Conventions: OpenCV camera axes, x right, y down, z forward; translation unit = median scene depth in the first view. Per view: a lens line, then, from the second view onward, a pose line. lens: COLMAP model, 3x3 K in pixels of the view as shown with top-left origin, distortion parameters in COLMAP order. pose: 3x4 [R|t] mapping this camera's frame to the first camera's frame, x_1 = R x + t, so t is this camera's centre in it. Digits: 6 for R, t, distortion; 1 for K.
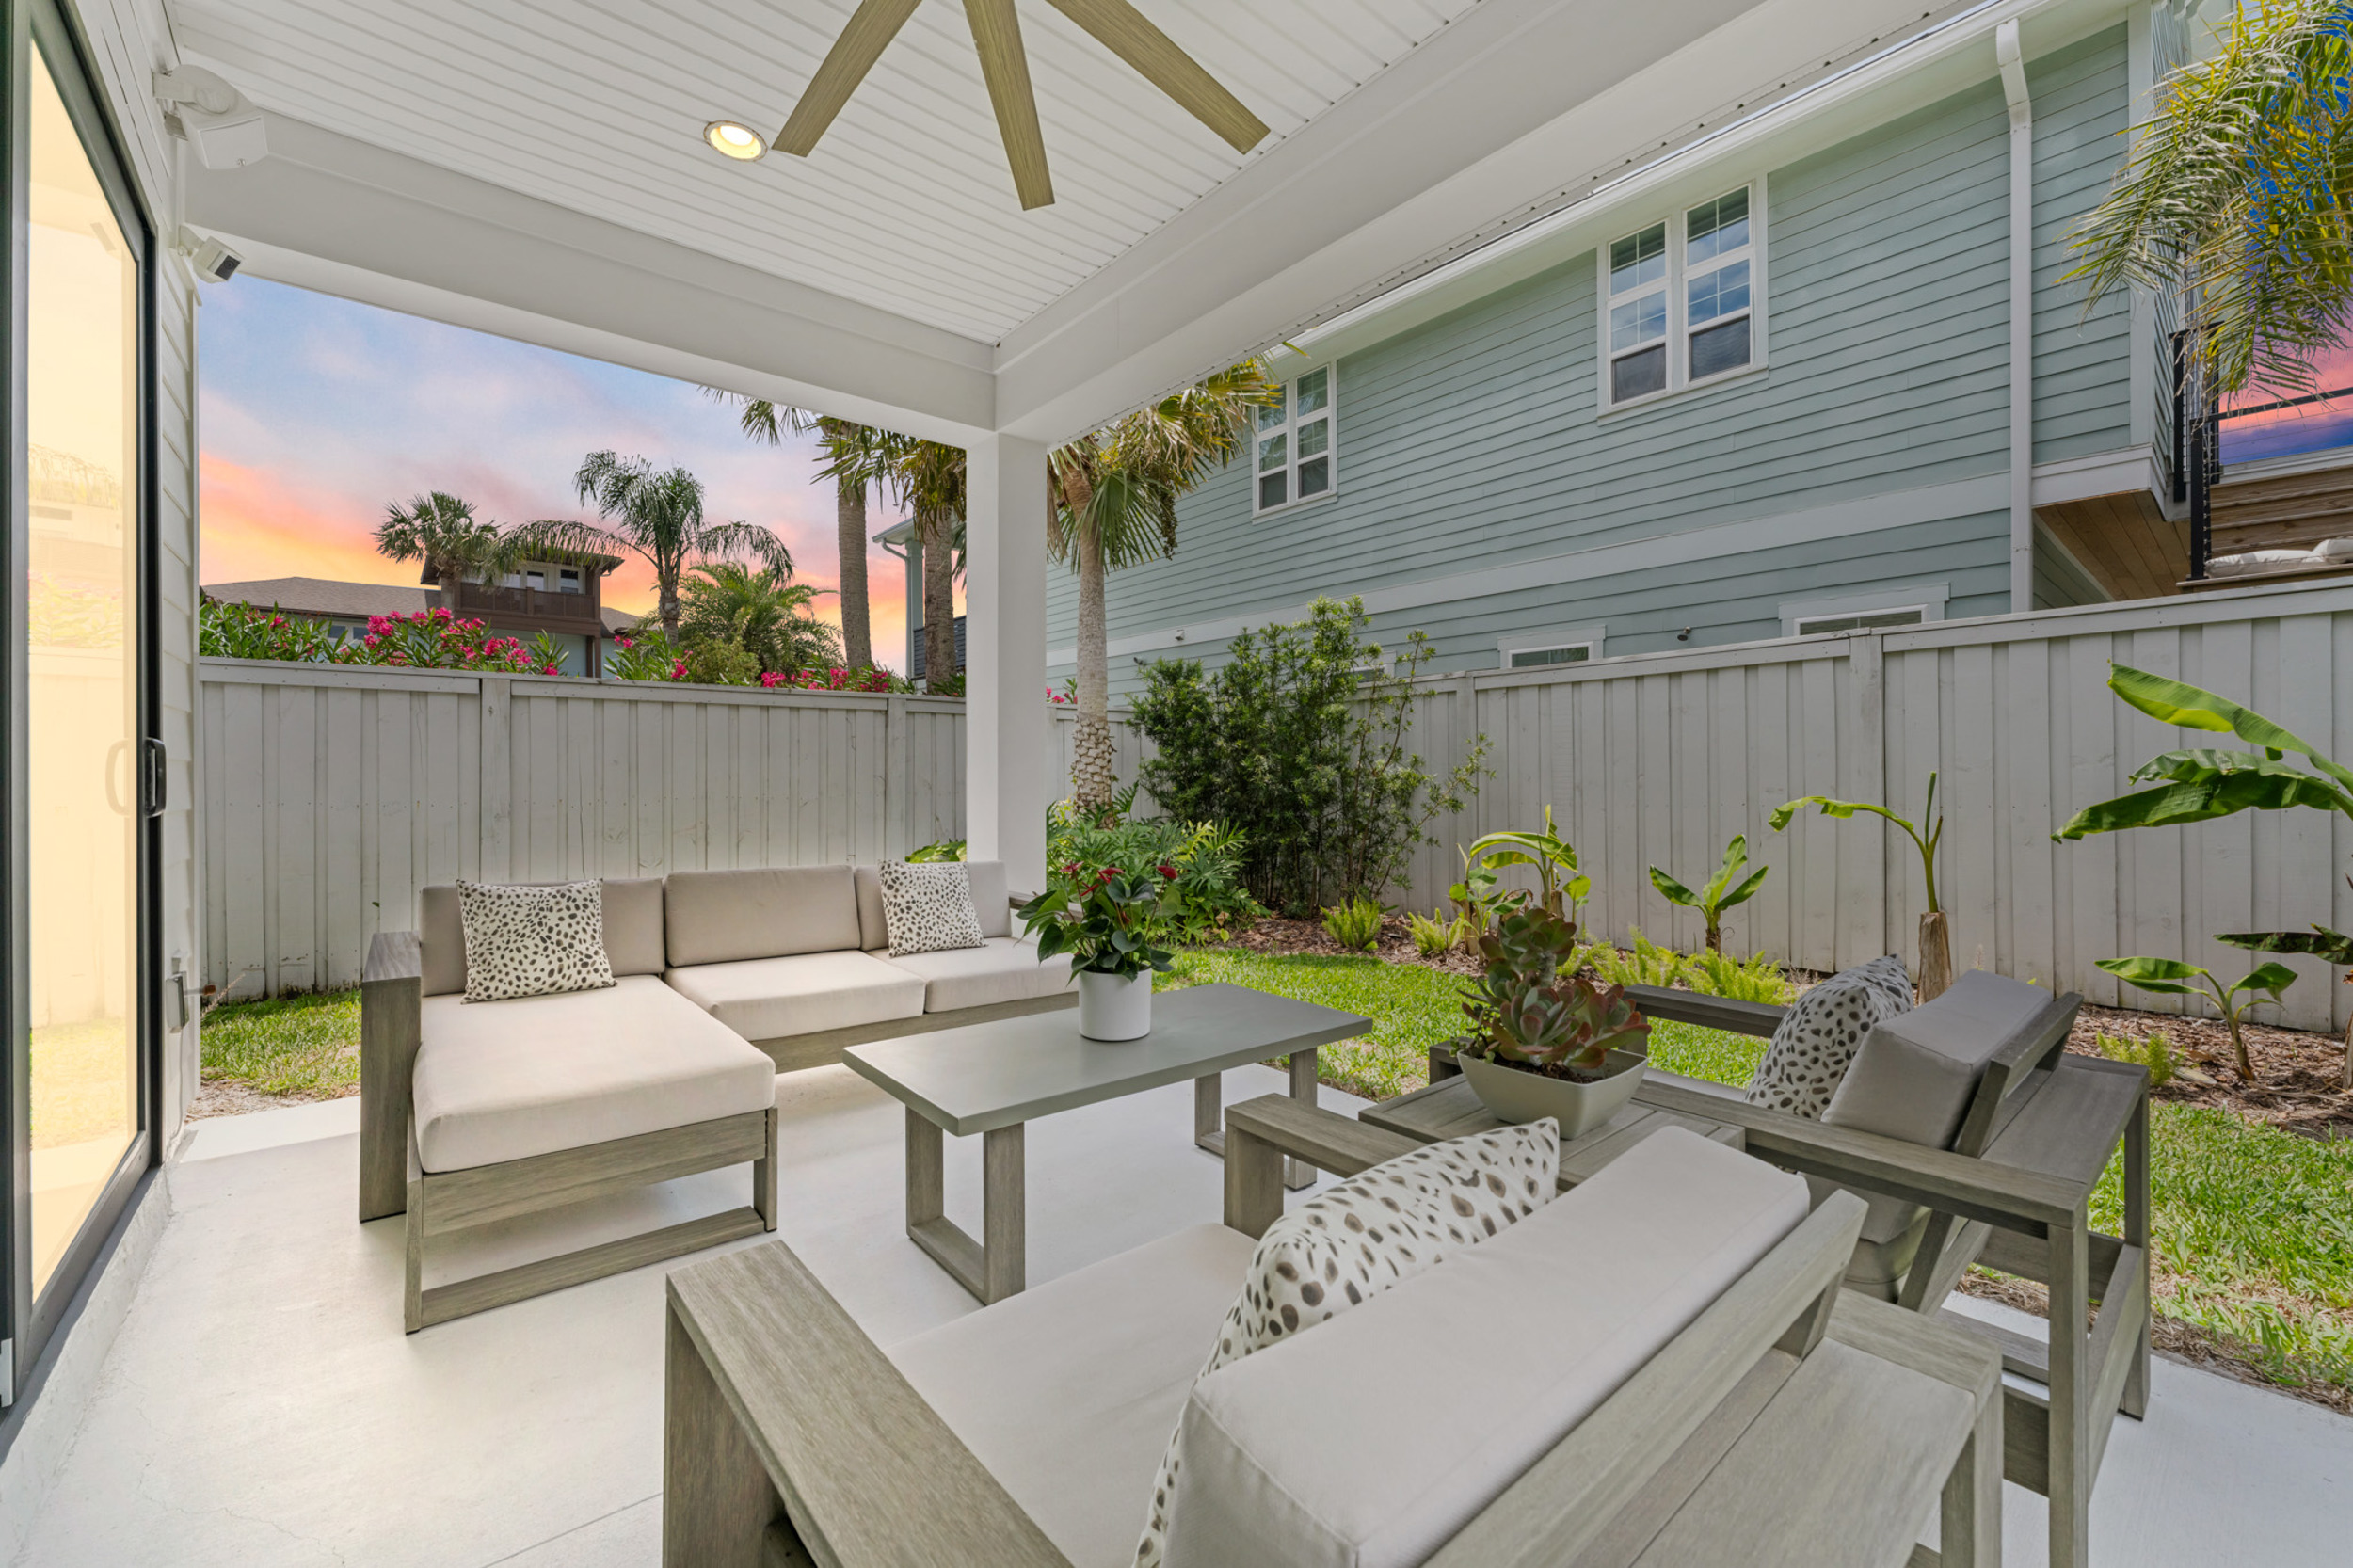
lens RADIAL K [[957.8, 0, 1178.3], [0, 957.8, 772.5], [0, 0, 1]] dist [-0.001115, -0.000603]
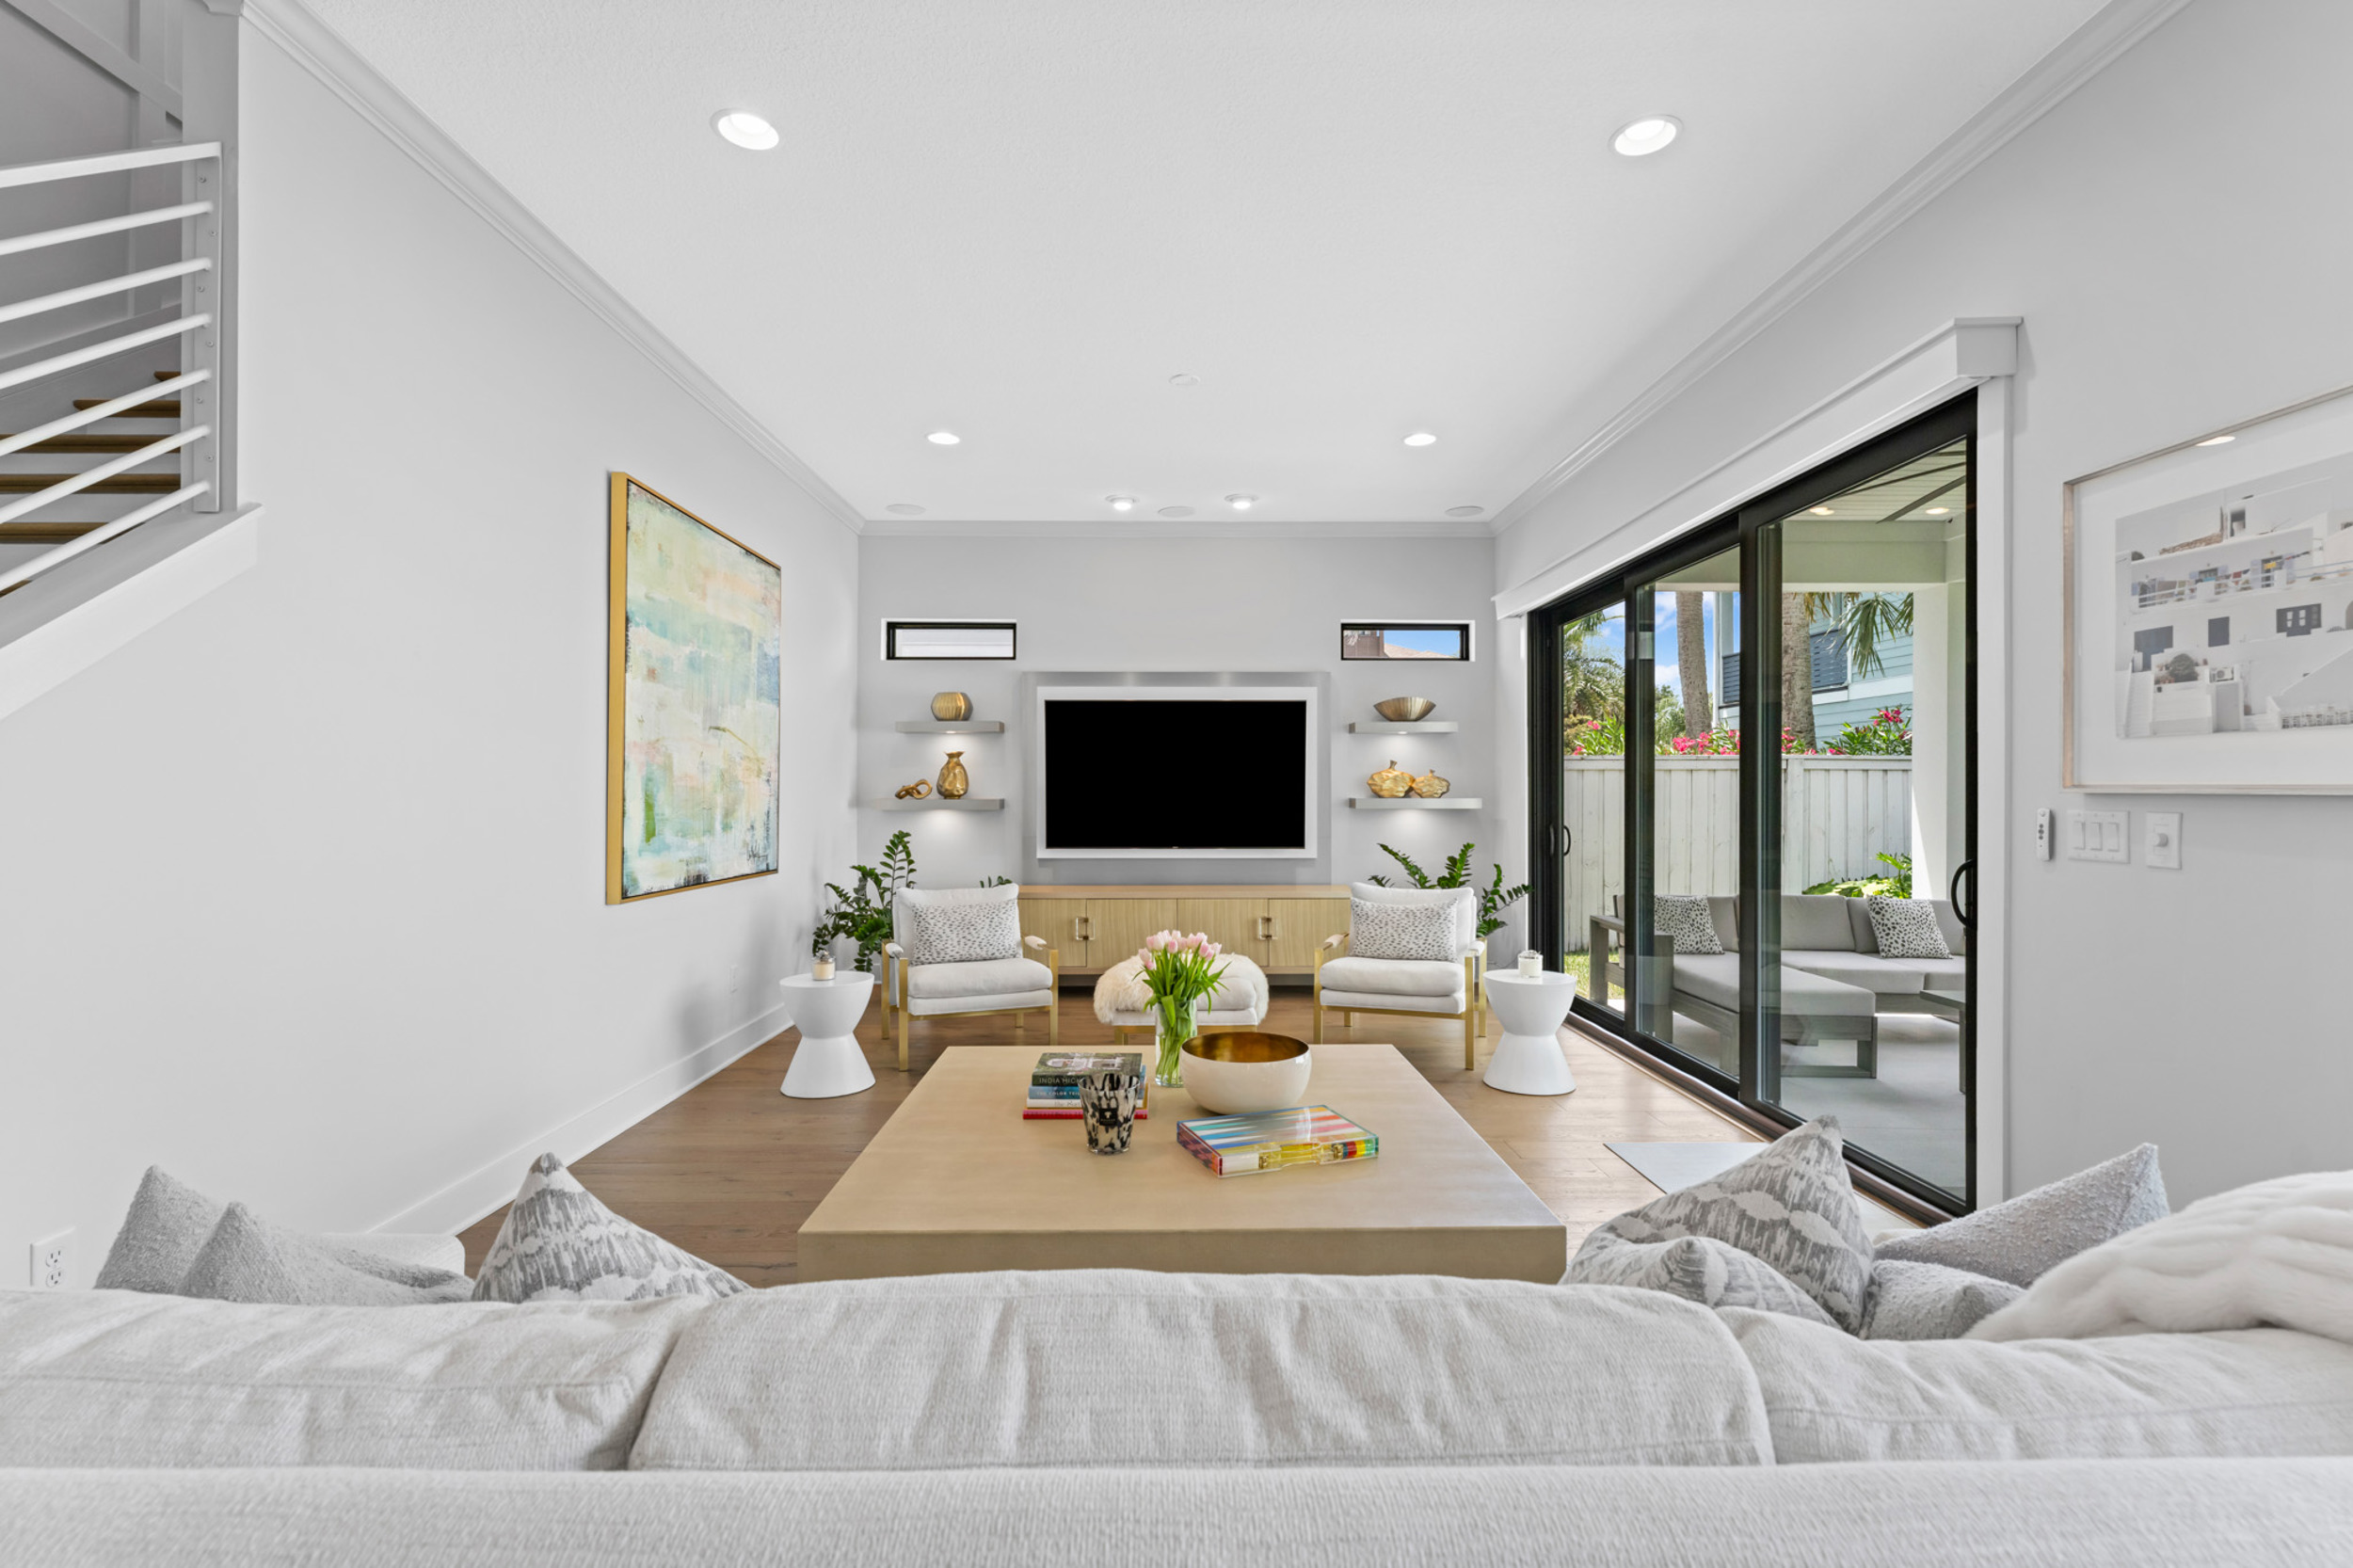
lens RADIAL K [[1064.3, 0, 1176.4], [0, 1064.3, 799.4], [0, 0, 1]] dist [-0.000362, -0.000005]
pose [[0.764597, 0.006355, -0.644478, -0.036031], [-0.002471, 0.999973, 0.006928, -0.039244], [0.644504, -0.003705, 0.764592, -0.564382]]
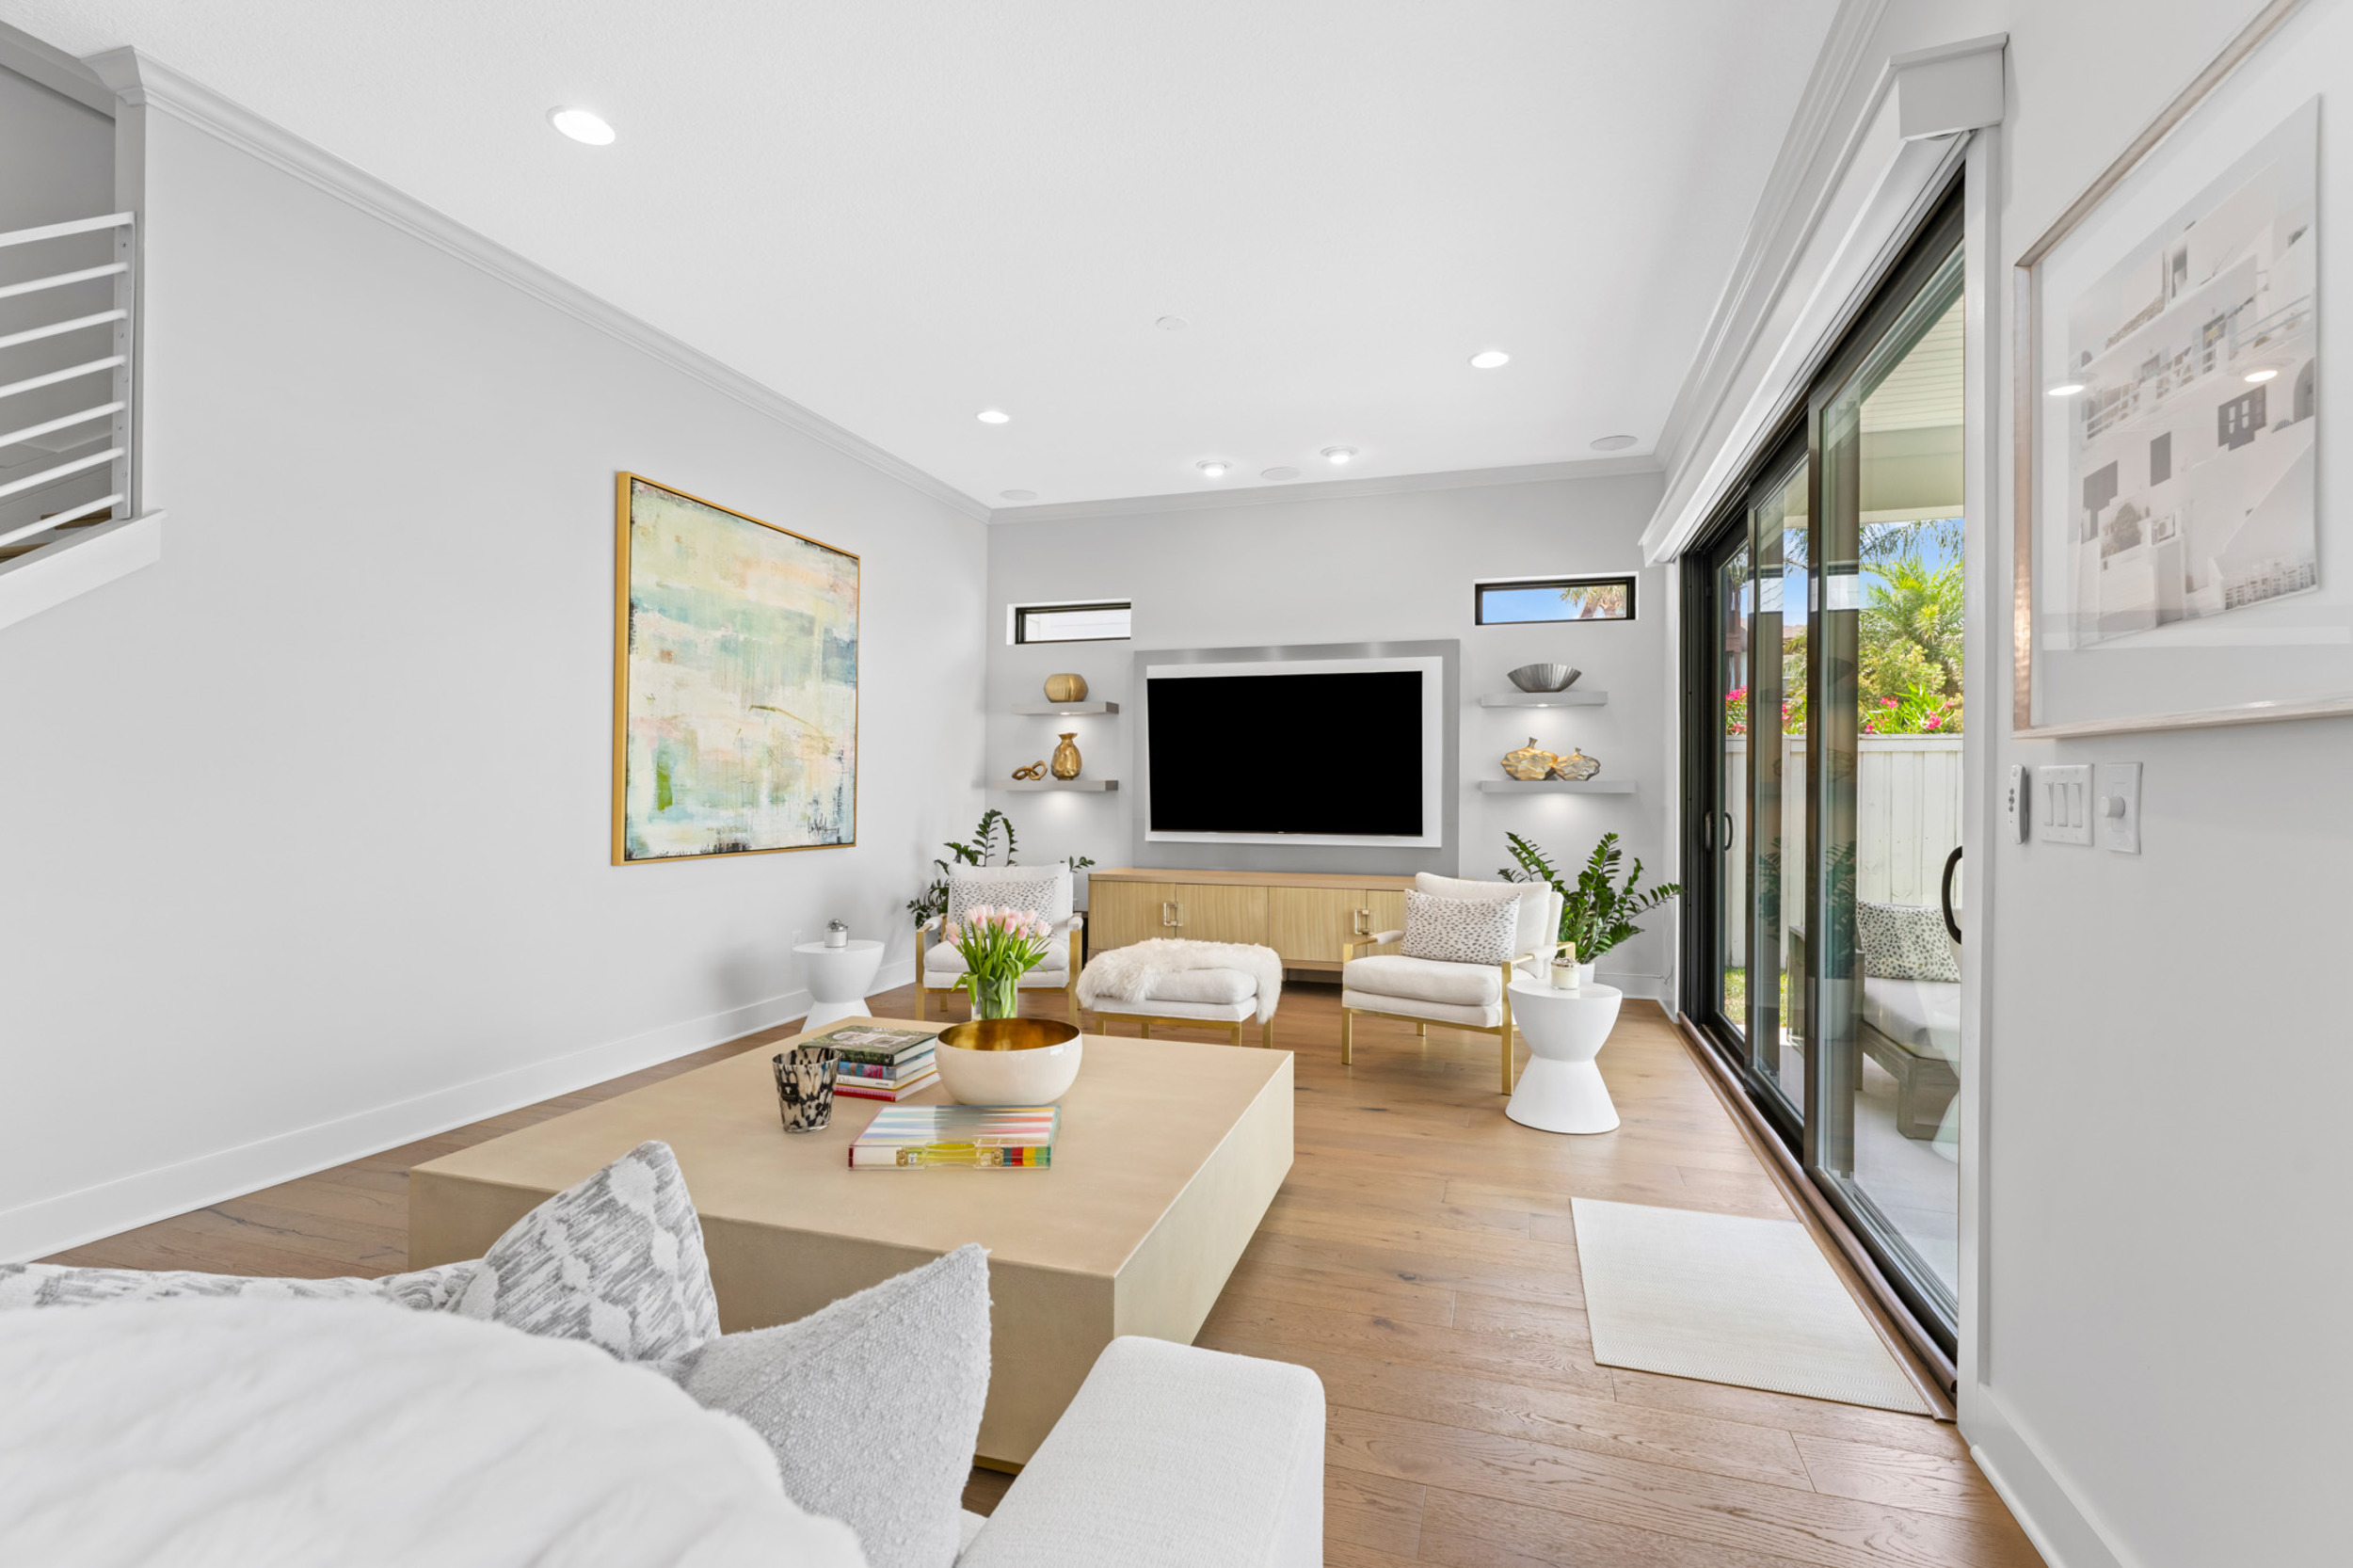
lens RADIAL K [[1064.3, 0, 1172.0], [0, 1064.3, 795.5], [0, 0, 1]] dist [-0.000362, -0.000005]
pose [[0.518037, 0.011580, -0.855280, 0.068176], [-0.007202, 0.999932, 0.009177, -0.027795], [0.855328, 0.001406, 0.518085, -0.374763]]
